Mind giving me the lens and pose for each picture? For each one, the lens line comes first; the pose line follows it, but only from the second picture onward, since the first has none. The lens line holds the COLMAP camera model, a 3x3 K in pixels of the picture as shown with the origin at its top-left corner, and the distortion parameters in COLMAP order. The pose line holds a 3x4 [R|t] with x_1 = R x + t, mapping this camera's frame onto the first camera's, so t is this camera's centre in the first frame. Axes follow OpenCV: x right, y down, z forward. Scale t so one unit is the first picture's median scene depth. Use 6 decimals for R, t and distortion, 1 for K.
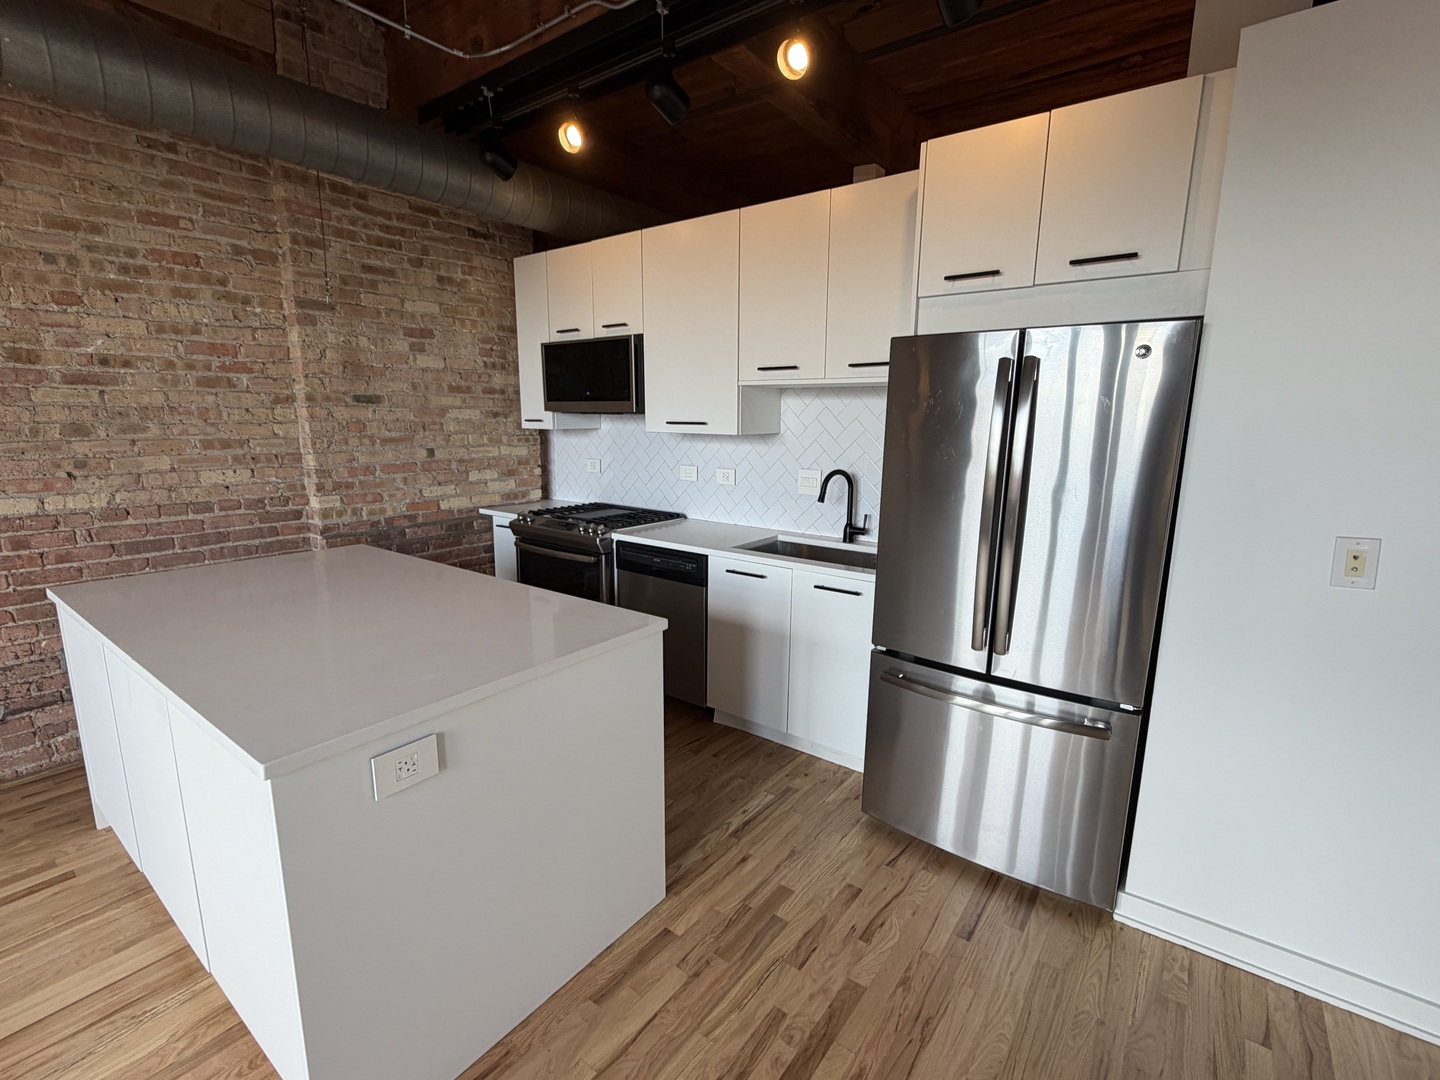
lens RADIAL K [[652.7, 0, 720.6], [0, 652.7, 540.2], [0, 0, 1]] dist [0.000640, -0.000093]
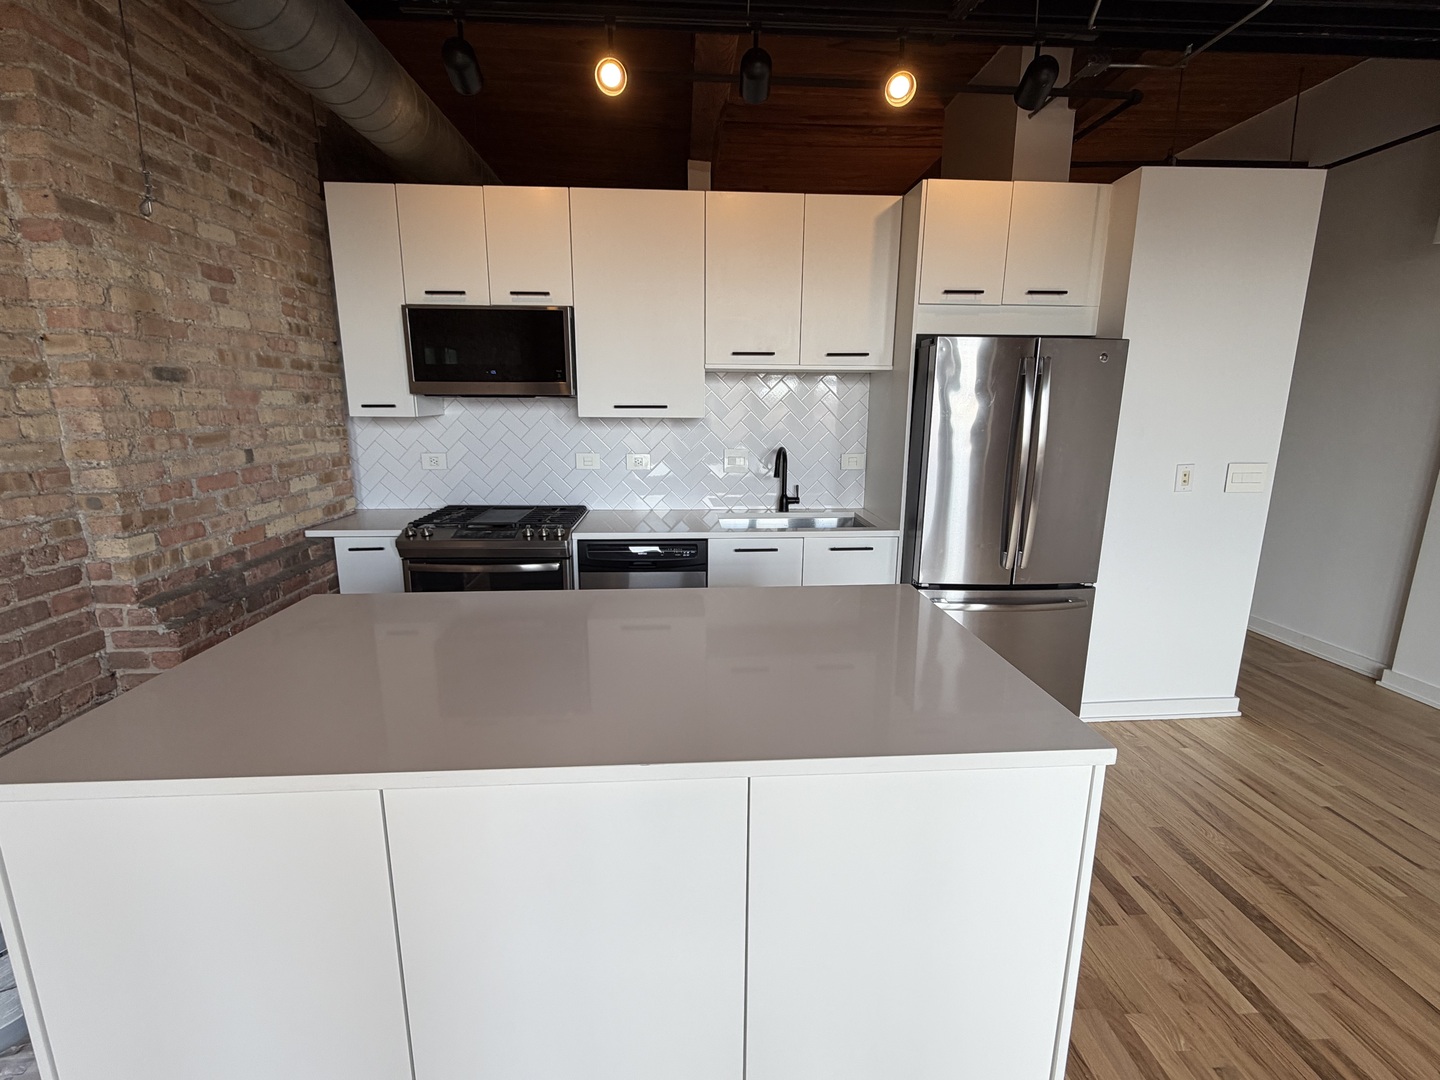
lens RADIAL K [[652.7, 0, 720.5], [0, 652.7, 540.1], [0, 0, 1]] dist [0.000640, -0.000093]
pose [[0.761462, -0.141461, 0.632585, -0.580312], [0.123301, 0.989688, 0.072896, -0.041798], [-0.636374, 0.022491, 0.771053, 0.195929]]
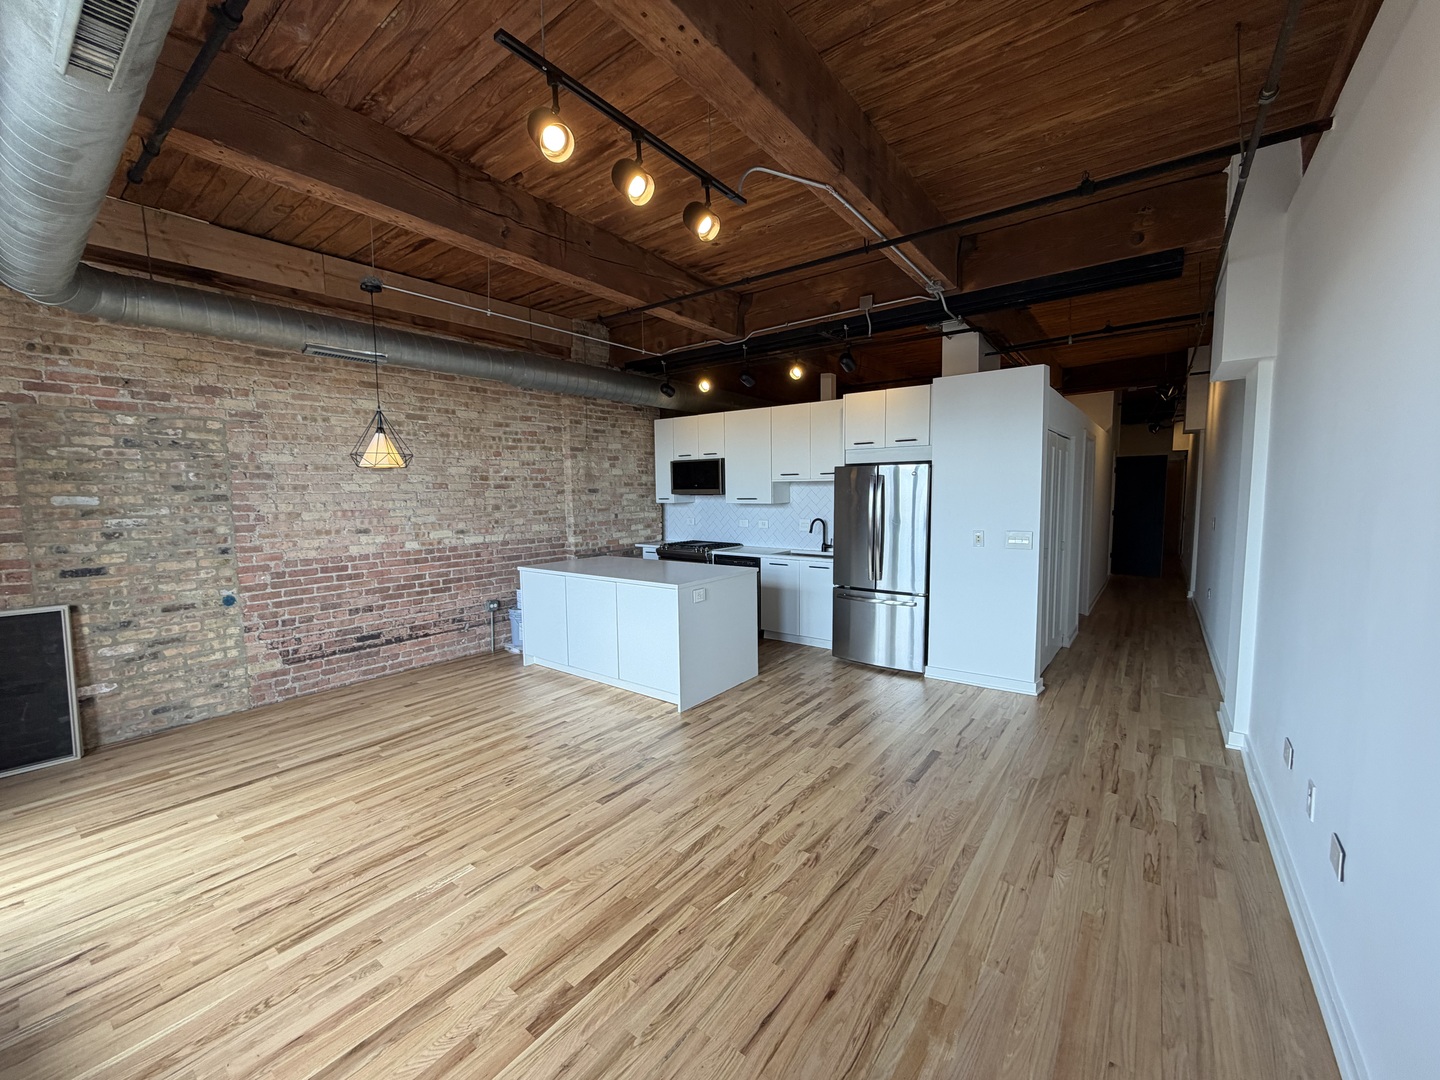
lens RADIAL K [[574.1, 0, 721.5], [0, 574.1, 538.6], [0, 0, 1]] dist [0.000056, 0.000129]
pose [[0.999760, -0.021870, 0.001447, -0.139245], [0.021904, 0.994619, -0.101260, 0.139504], [0.000776, 0.101268, 0.994859, -0.859511]]
